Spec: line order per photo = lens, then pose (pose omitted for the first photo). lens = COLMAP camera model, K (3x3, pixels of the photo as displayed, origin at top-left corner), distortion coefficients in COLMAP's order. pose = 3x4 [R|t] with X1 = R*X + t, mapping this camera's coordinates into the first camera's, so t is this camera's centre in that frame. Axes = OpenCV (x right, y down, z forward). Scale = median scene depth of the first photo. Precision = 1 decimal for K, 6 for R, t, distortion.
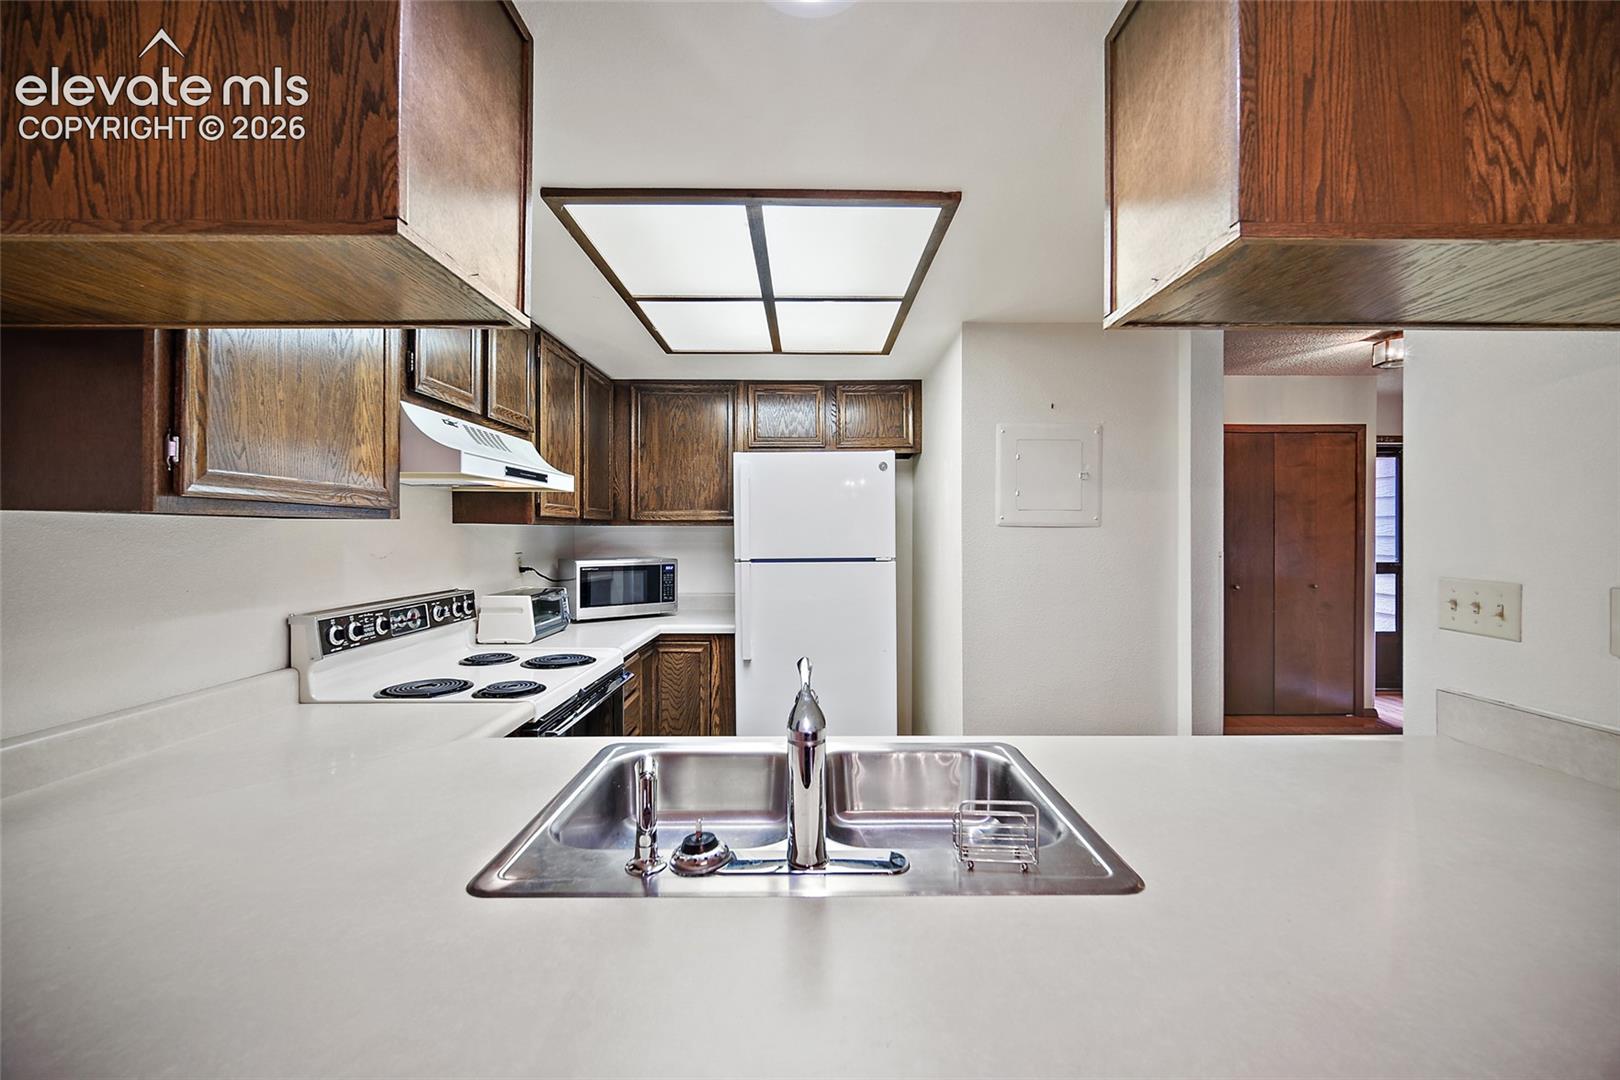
lens RADIAL K [[638.1, 0, 814.4], [0, 638.1, 539.0], [0, 0, 1]] dist [-0.003451, 0.000556]
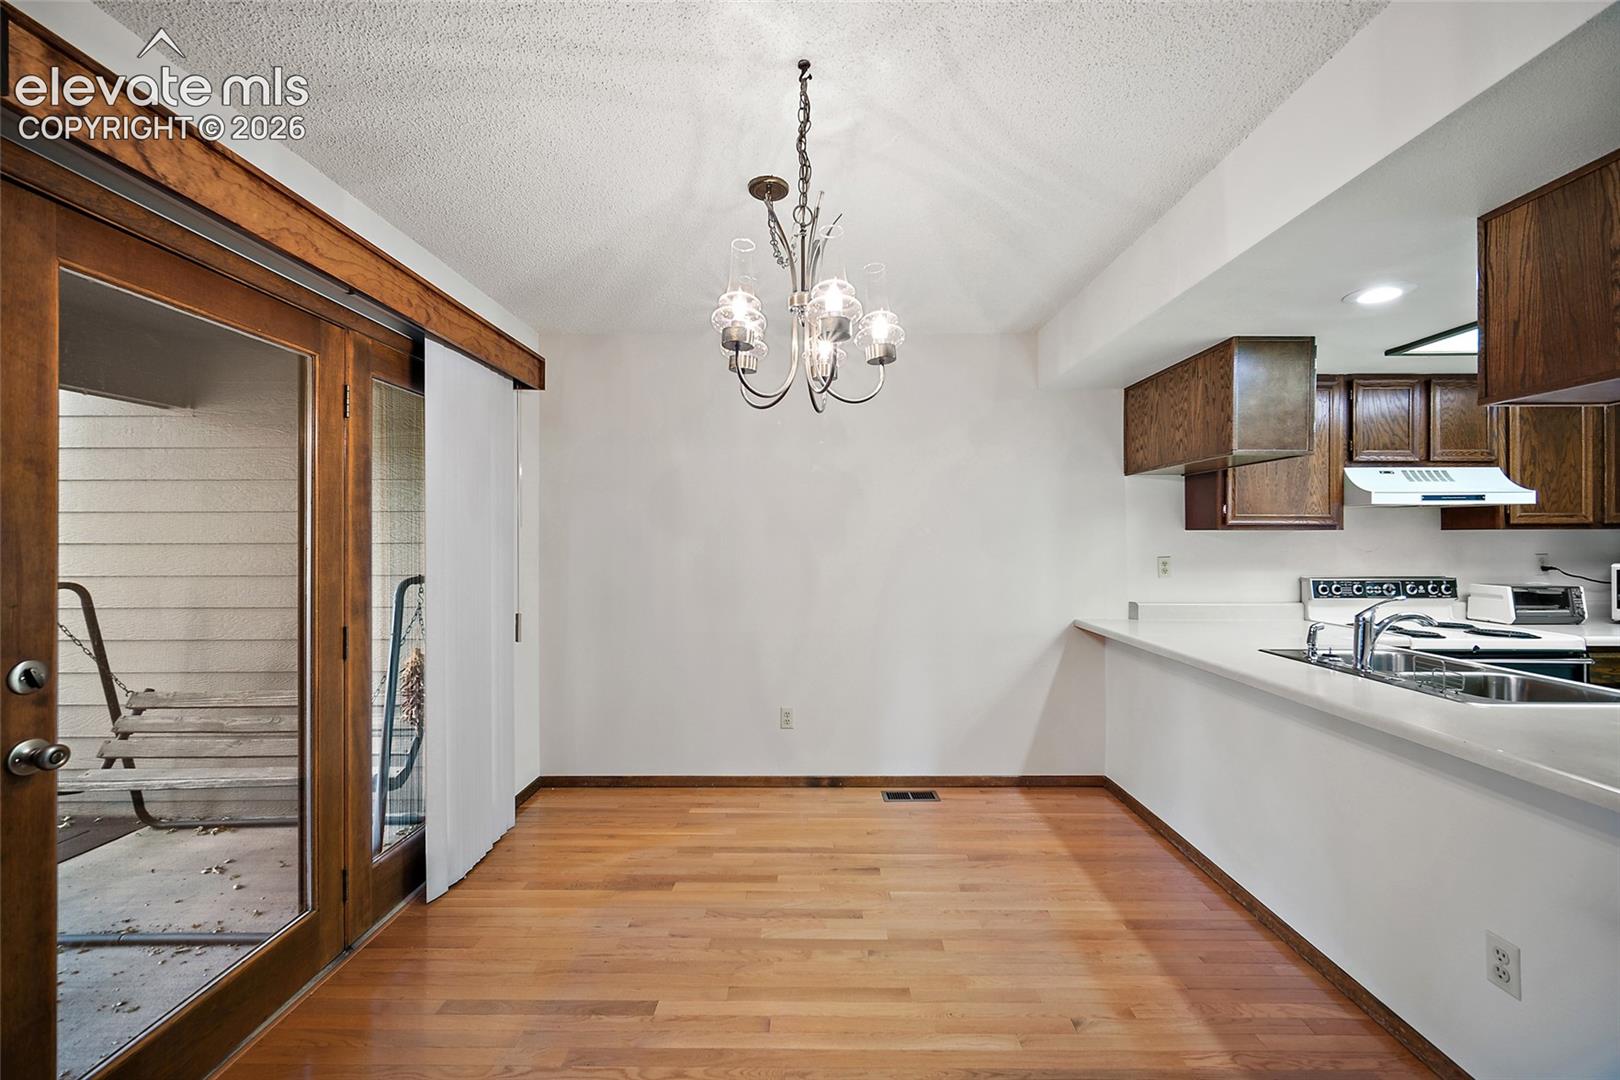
lens RADIAL K [[638.1, 0, 817.2], [0, 638.1, 533.5], [0, 0, 1]] dist [-0.003451, 0.000556]
pose [[-0.003645, -0.006109, -0.999975, 1.093250], [-0.007588, 0.999953, -0.006081, 0.002847], [0.999965, 0.007565, -0.003691, -0.493639]]
